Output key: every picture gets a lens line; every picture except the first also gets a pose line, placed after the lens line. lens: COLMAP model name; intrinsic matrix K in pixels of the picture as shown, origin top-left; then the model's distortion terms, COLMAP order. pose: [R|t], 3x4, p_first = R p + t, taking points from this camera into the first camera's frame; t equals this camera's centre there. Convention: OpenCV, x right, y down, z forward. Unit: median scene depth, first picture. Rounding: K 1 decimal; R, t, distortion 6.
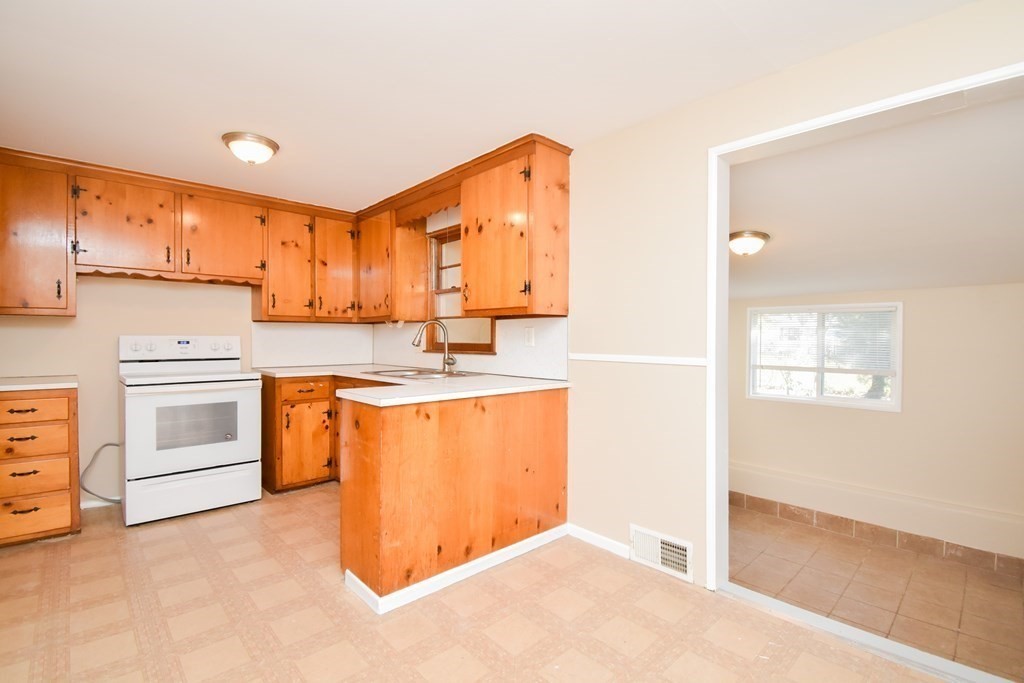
lens RADIAL K [[462.2, 0, 512.0], [0, 462.2, 341.5], [0, 0, 1]] dist [0.017015, -0.025525]
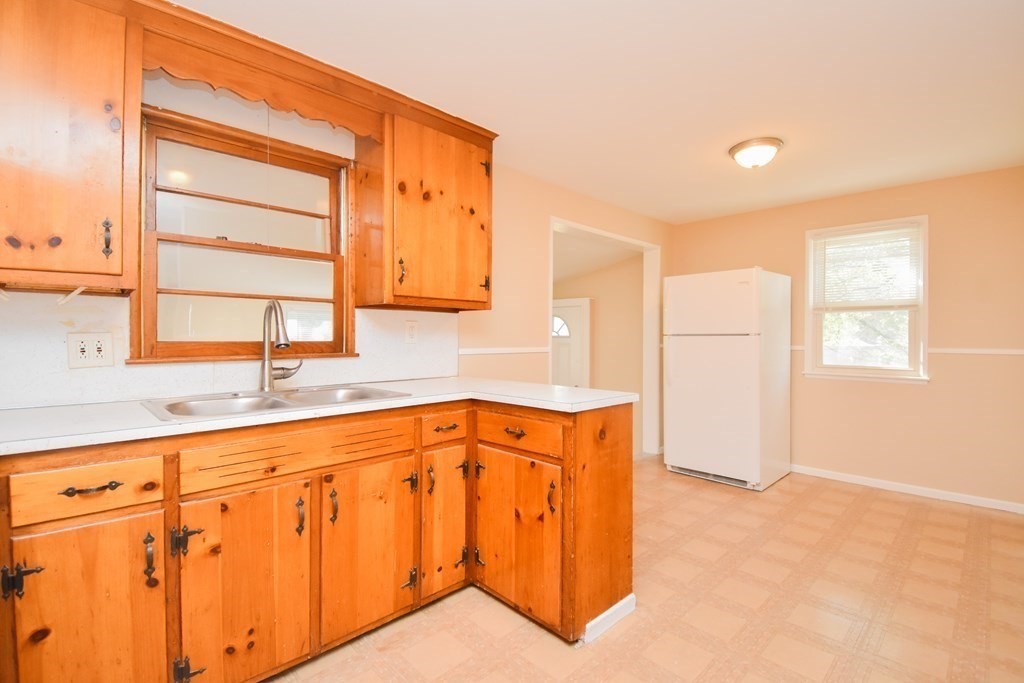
lens RADIAL K [[462.2, 0, 512.0], [0, 462.2, 341.5], [0, 0, 1]] dist [0.017015, -0.025525]
pose [[-0.009943, -0.012890, 0.999867, -0.894153], [0.008033, 0.999884, 0.012970, -0.003103], [-0.999918, 0.008161, -0.009838, 0.887485]]
